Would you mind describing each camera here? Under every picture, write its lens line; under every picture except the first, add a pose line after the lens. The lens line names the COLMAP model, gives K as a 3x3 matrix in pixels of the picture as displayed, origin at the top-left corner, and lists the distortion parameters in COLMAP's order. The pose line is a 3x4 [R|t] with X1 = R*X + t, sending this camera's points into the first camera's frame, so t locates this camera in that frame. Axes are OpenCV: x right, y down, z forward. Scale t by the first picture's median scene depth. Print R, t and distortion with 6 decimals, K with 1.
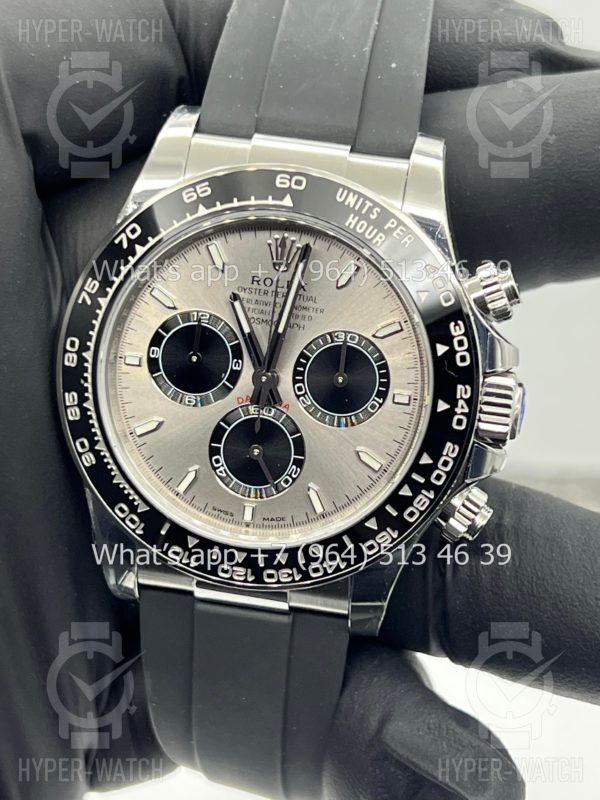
lens RADIAL K [[1814.0, 0, 322.6], [0, 1814.0, 401.1], [0, 0, 1]] dist [0.204058, 0.000000]
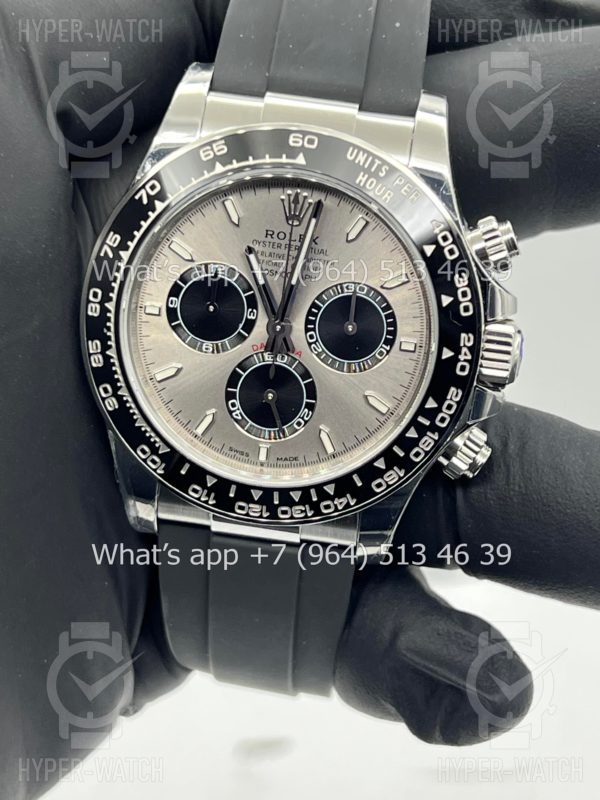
lens RADIAL K [[1814.0, 0, 311.8], [0, 1814.0, 399.5], [0, 0, 1]] dist [0.204058, 0.000000]
pose [[0.999405, -0.006061, 0.033942, -0.048510], [0.003883, 0.997951, 0.063870, -0.037959], [-0.034259, -0.063700, 0.997381, -0.059134]]
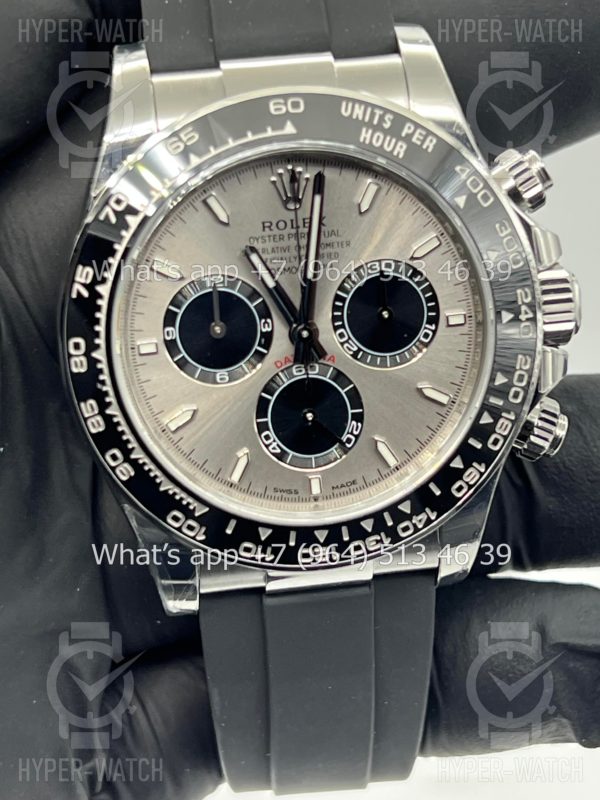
lens RADIAL K [[1814.0, 0, 301.8], [0, 1814.0, 401.8], [0, 0, 1]] dist [0.204058, 0.000000]
pose [[0.948423, -0.239940, 0.207177, -0.221953], [0.228673, 0.970447, 0.077084, -0.048045], [-0.219550, -0.025732, 0.975262, 0.141075]]
